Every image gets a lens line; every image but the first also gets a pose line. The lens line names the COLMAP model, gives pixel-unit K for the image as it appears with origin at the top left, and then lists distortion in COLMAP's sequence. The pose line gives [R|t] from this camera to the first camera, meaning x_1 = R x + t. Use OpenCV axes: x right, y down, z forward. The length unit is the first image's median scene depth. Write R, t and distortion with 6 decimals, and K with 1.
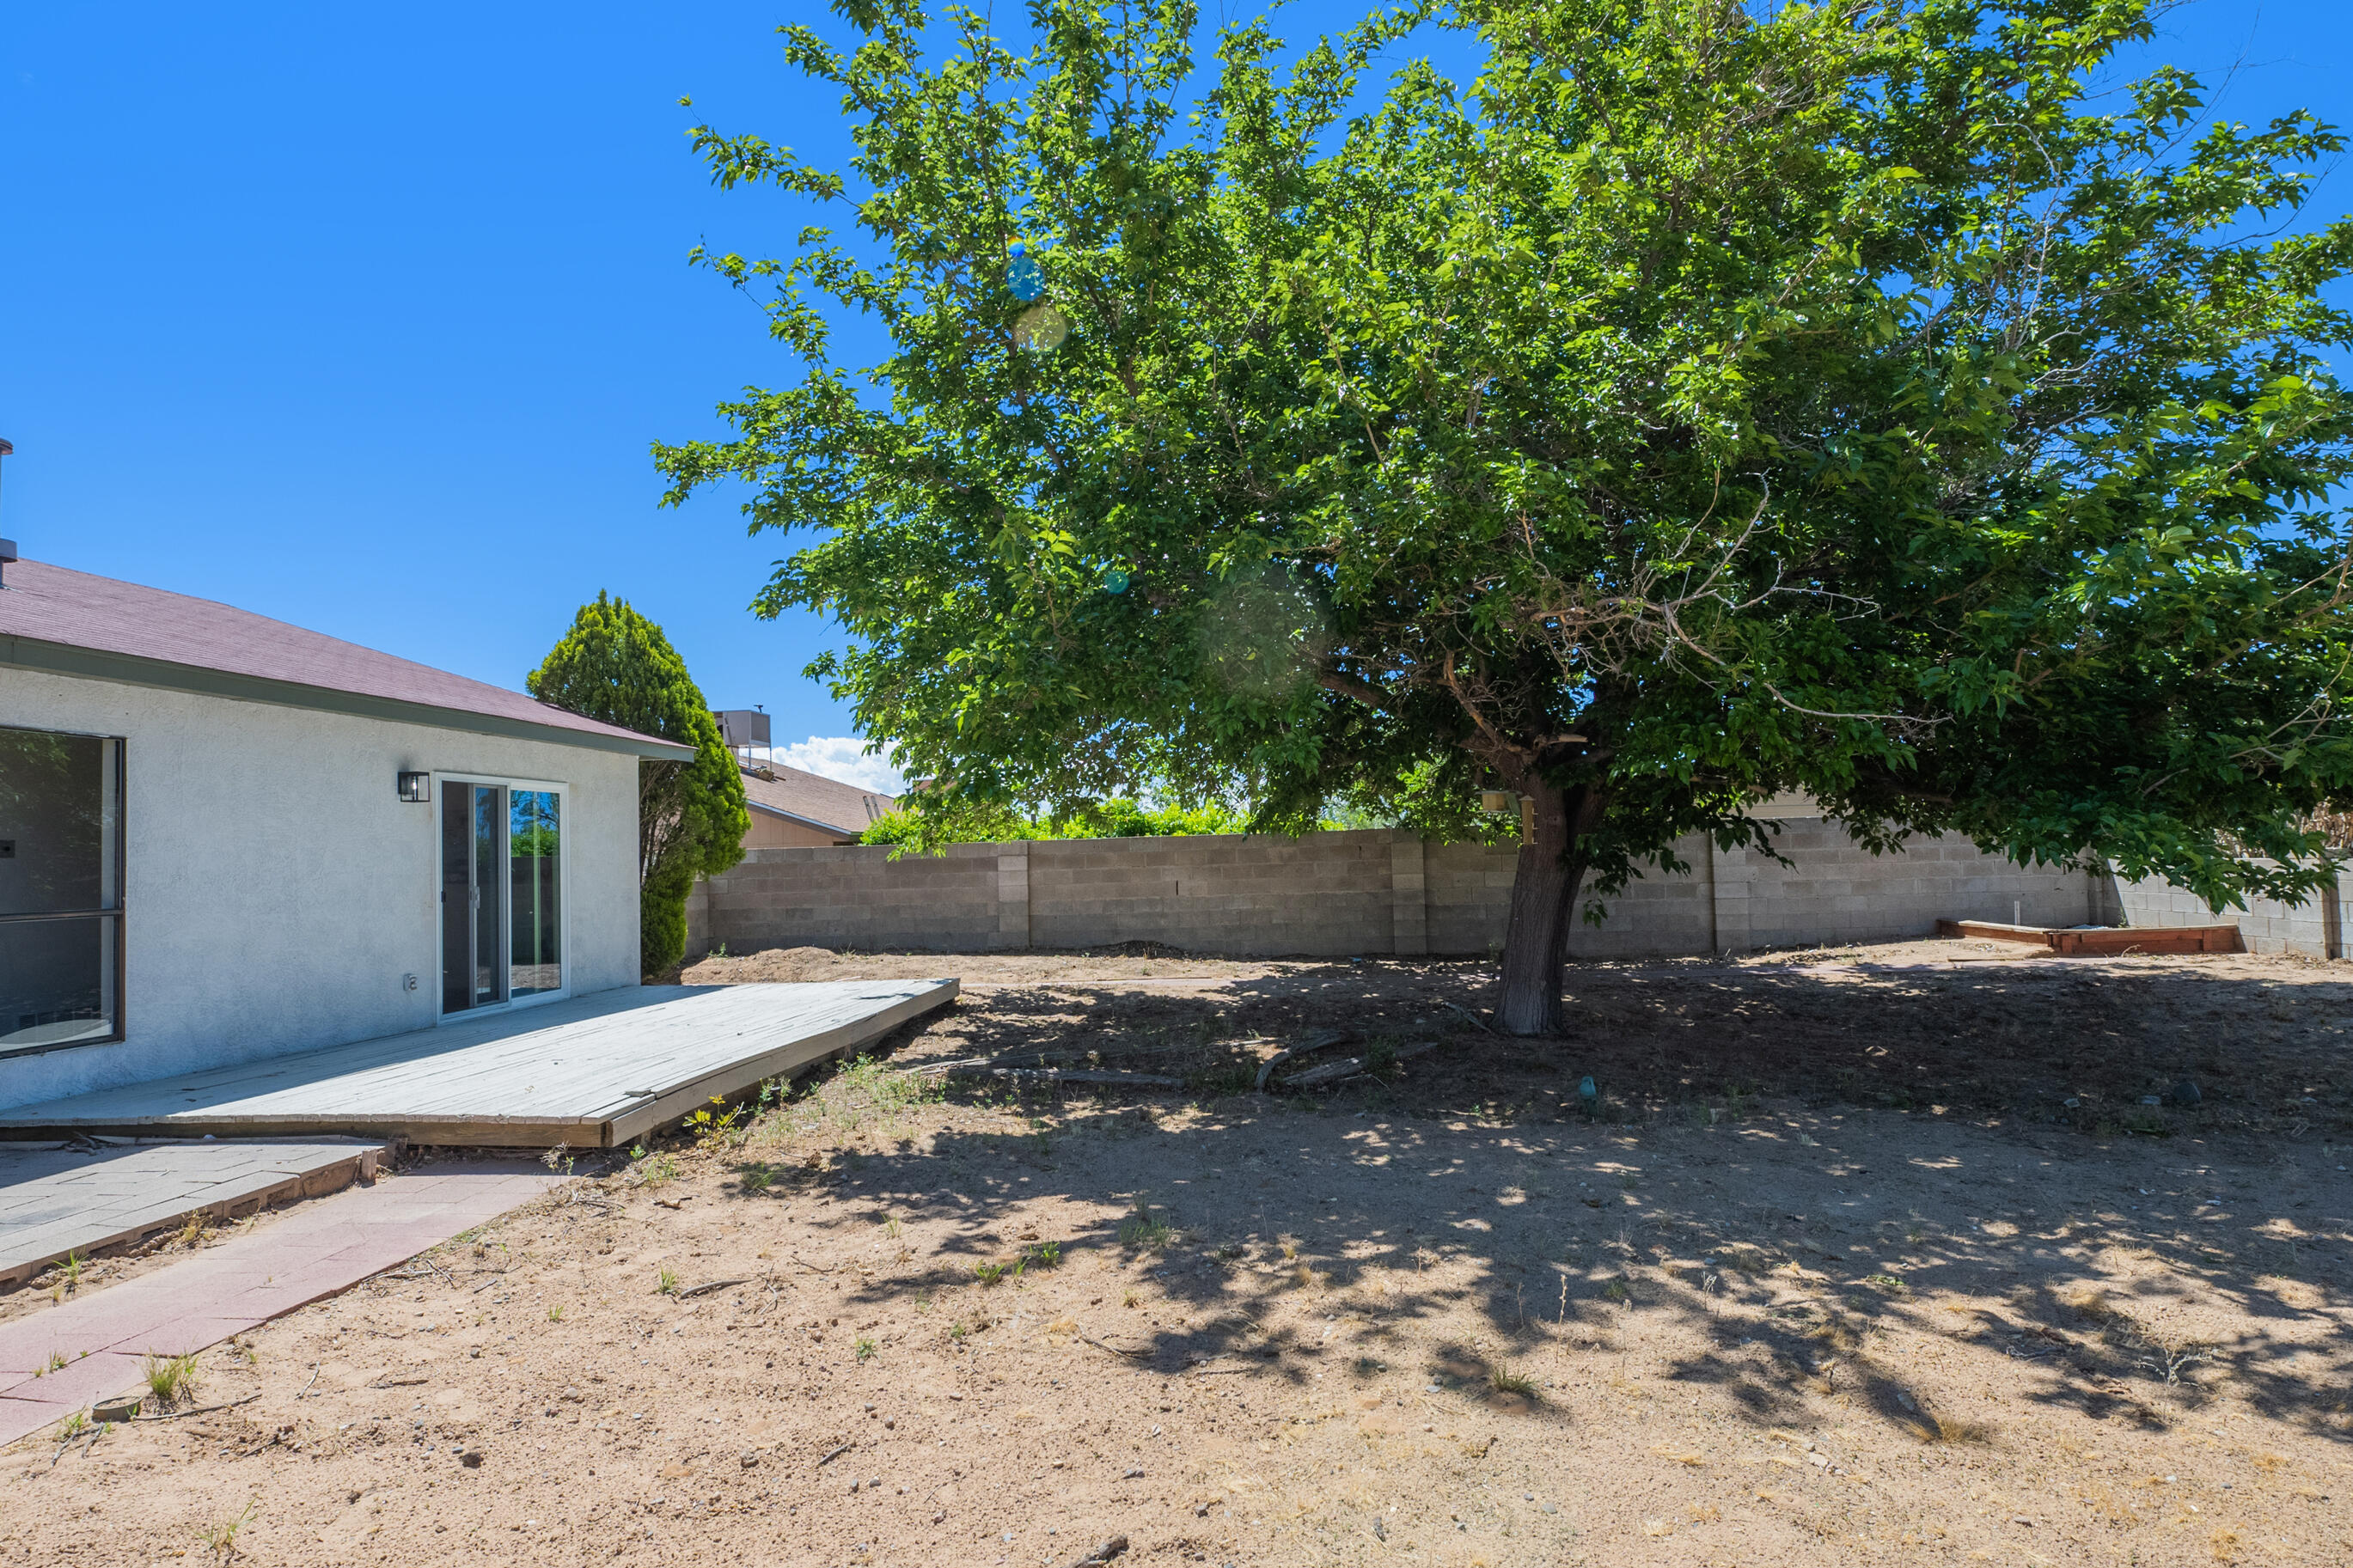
lens RADIAL K [[1225.8, 0, 1167.1], [0, 1225.8, 797.1], [0, 0, 1]] dist [-0.015592, -0.001300]
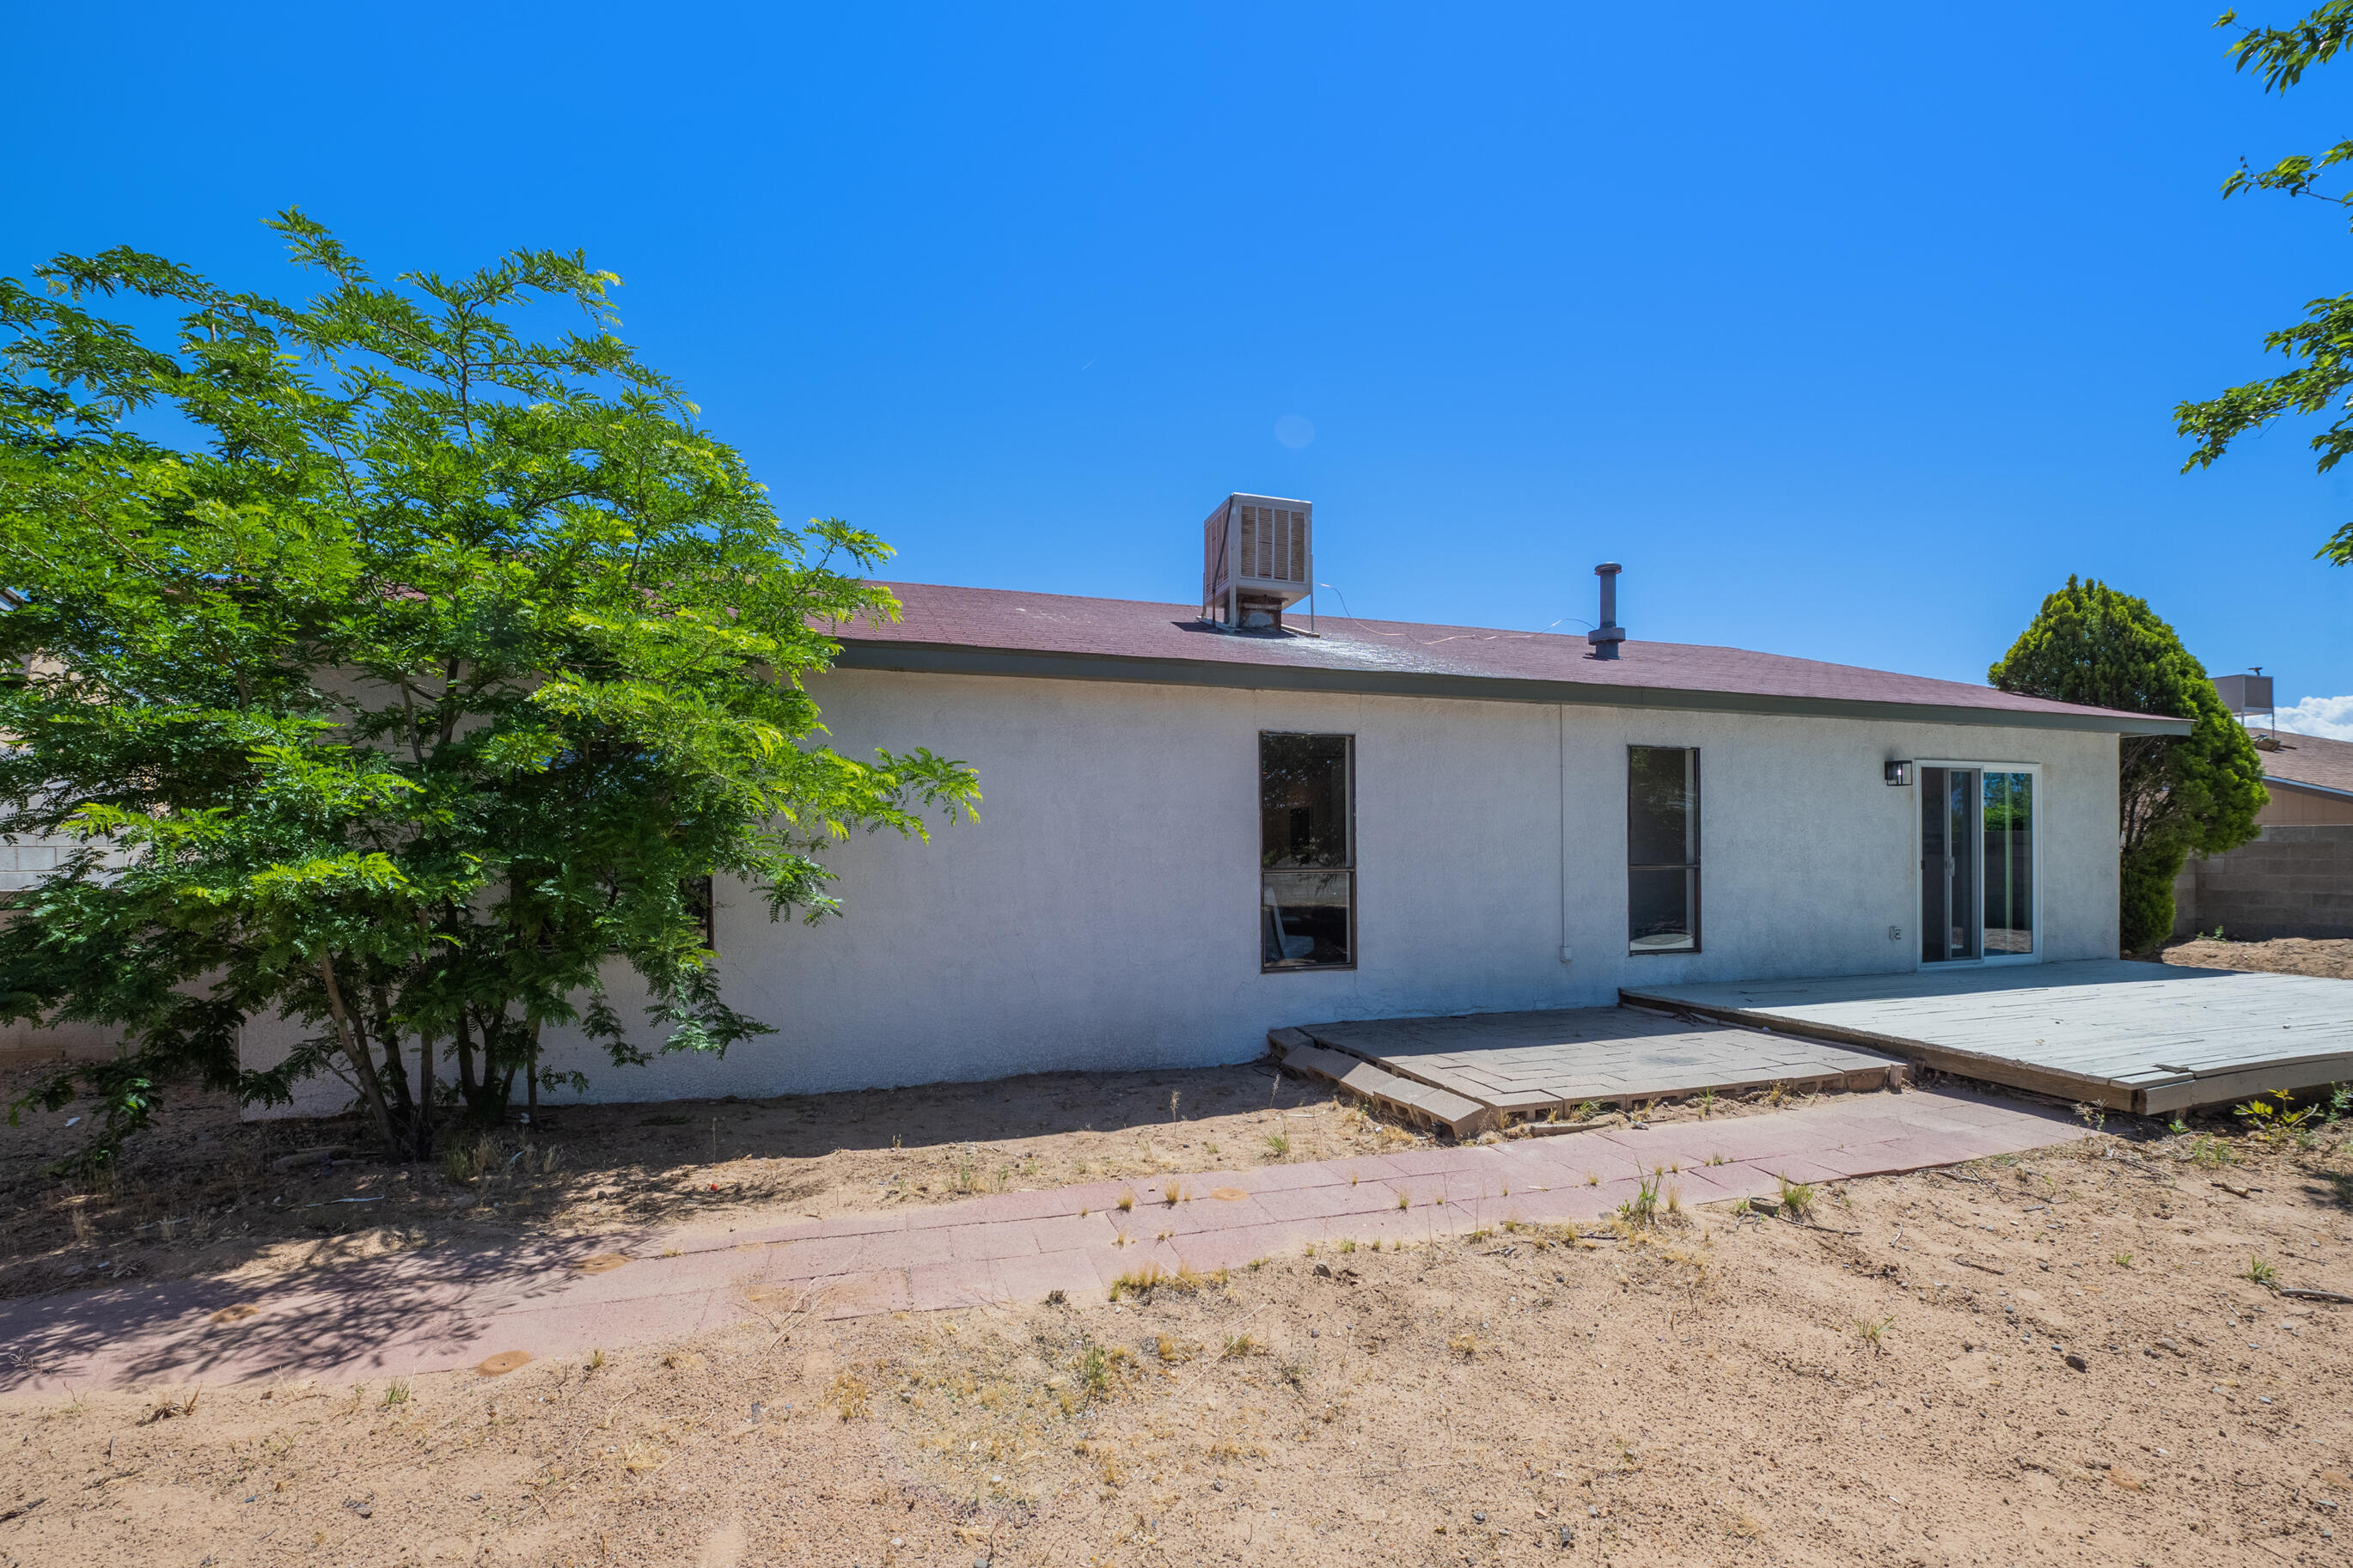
lens RADIAL K [[950.9, 0, 1178.3], [0, 950.9, 848.2], [0, 0, 1]] dist [-0.013037, -0.000816]
pose [[0.401462, 0.027200, -0.915472, -0.061438], [0.034603, 0.998395, 0.044838, -0.000877], [0.915222, -0.049679, 0.399876, -0.045458]]
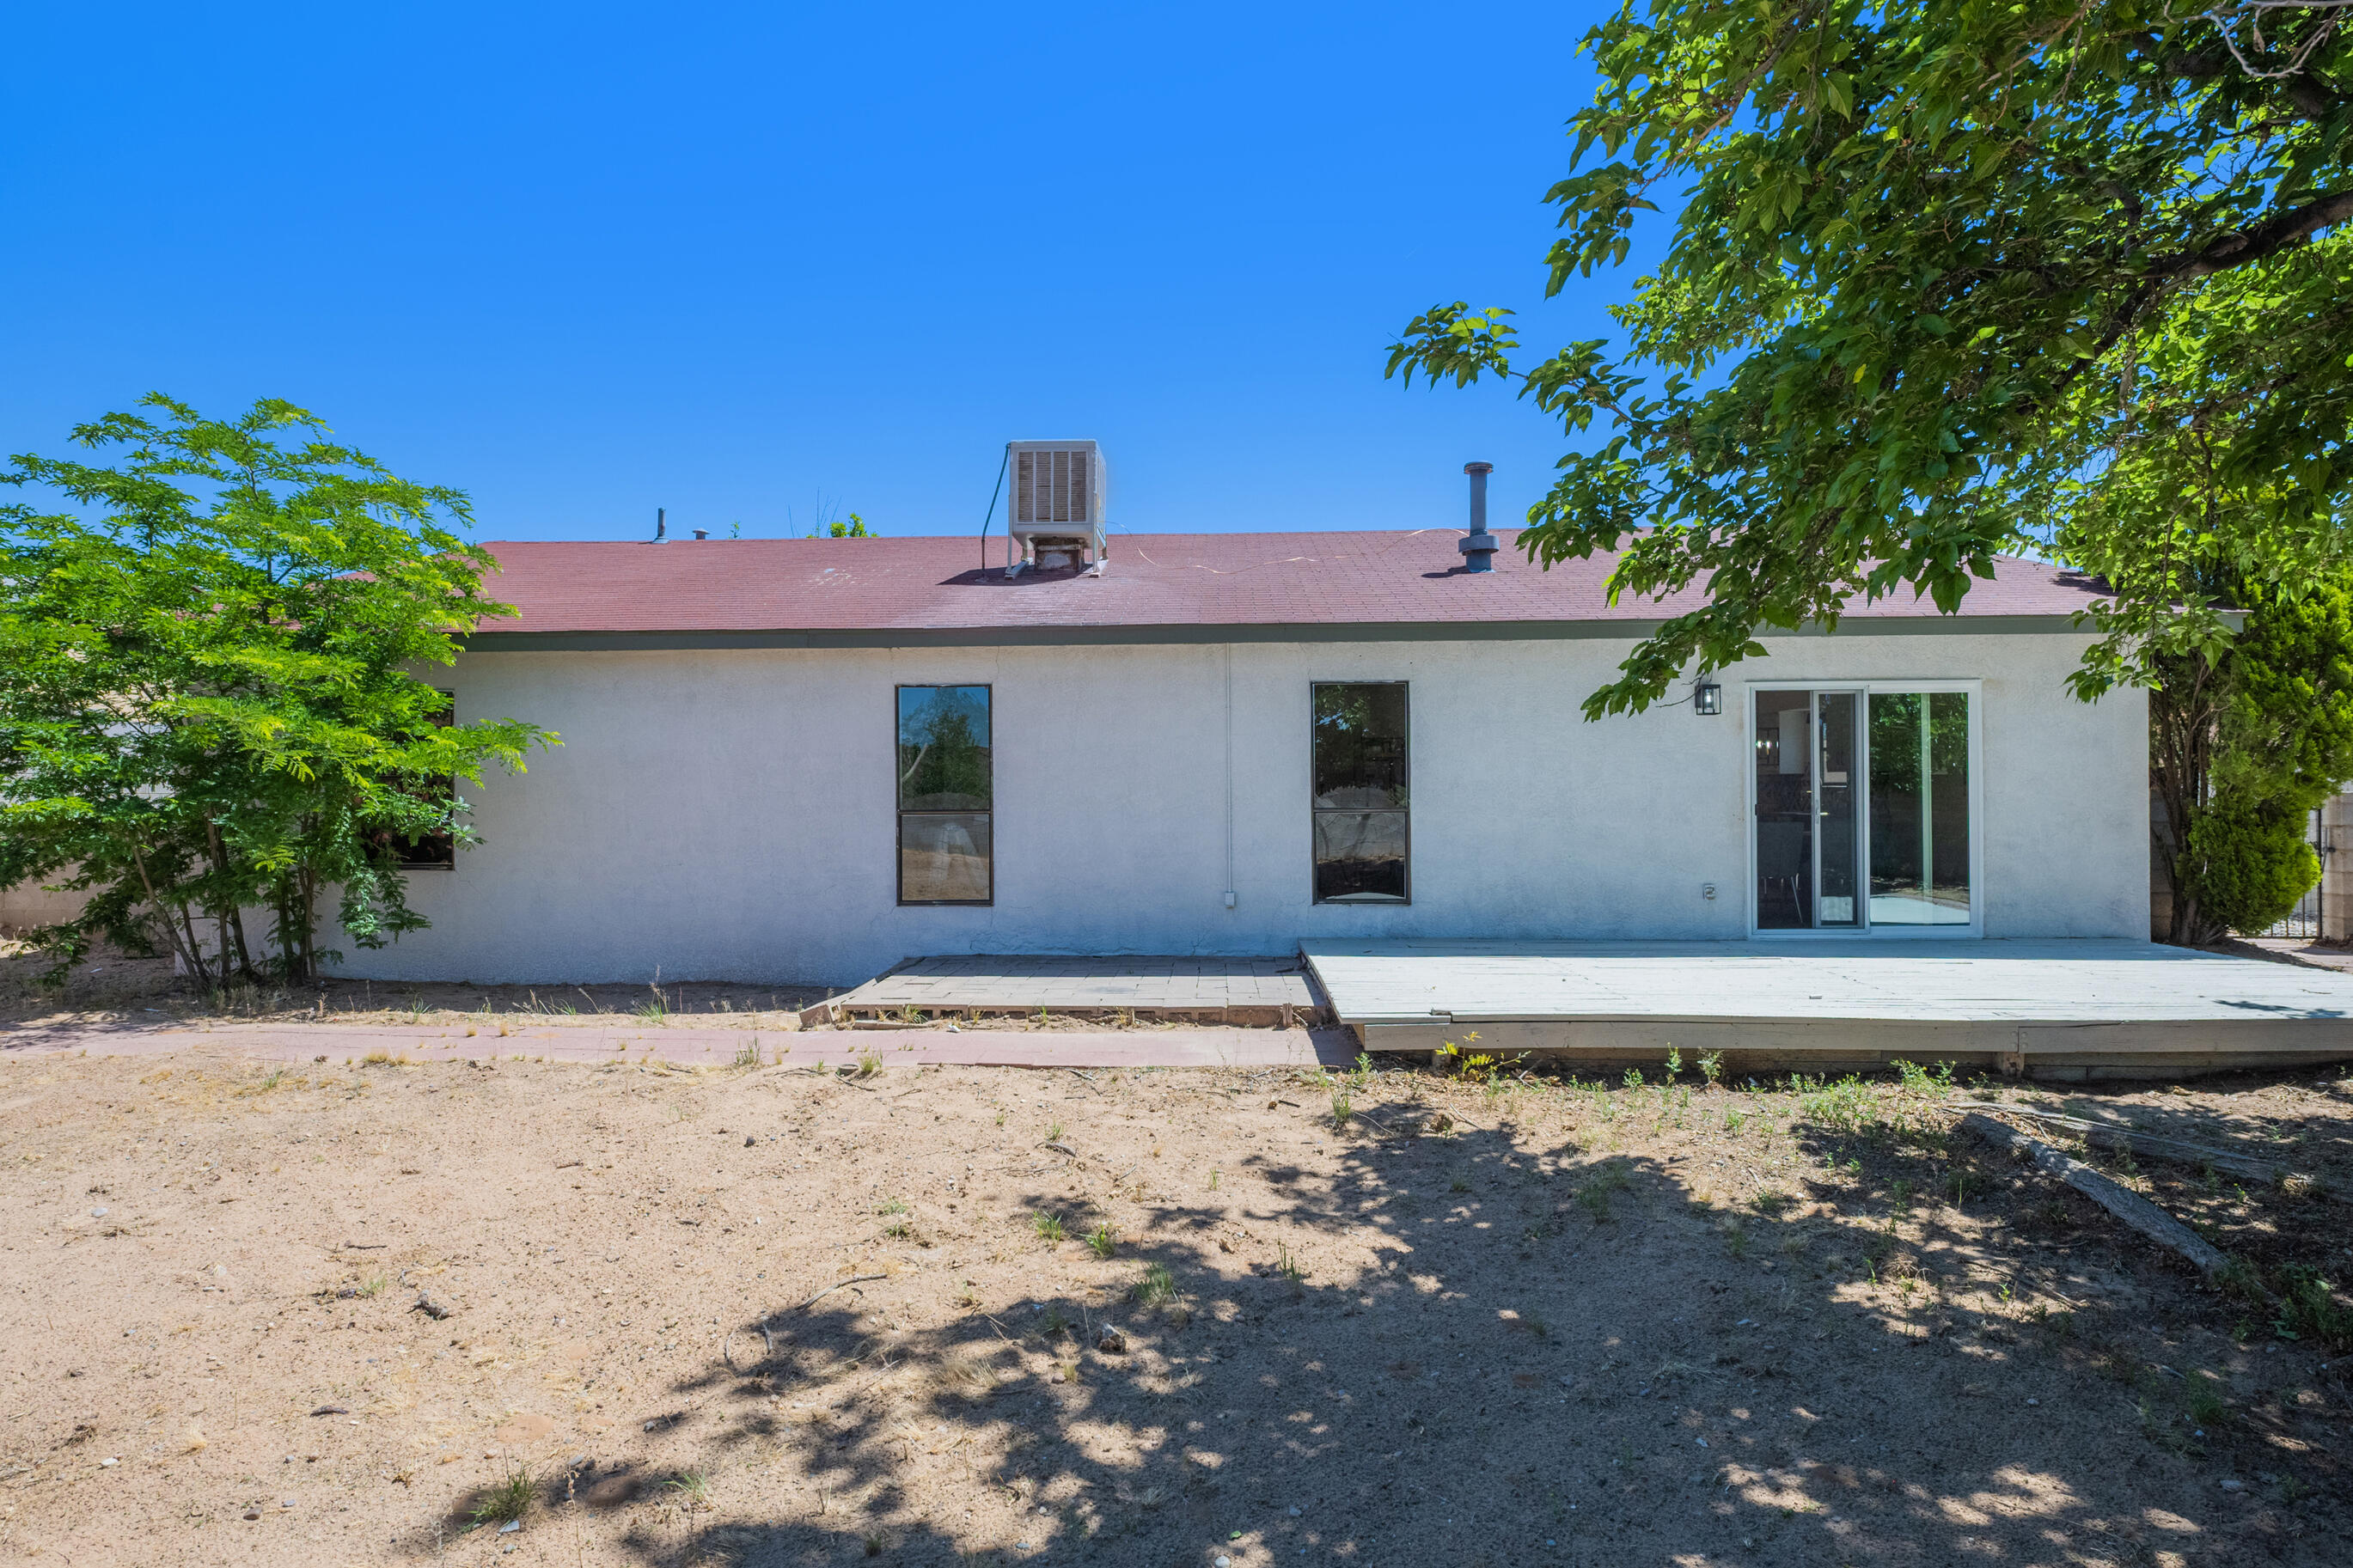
lens RADIAL K [[1244.7, 0, 1186.1], [0, 1244.7, 790.1], [0, 0, 1]] dist [-0.003918, 0.000244]
pose [[0.068028, 0.027433, -0.997306, 0.522034], [0.050842, 0.998228, 0.030926, 0.017207], [0.996387, -0.052809, 0.066513, 0.676434]]
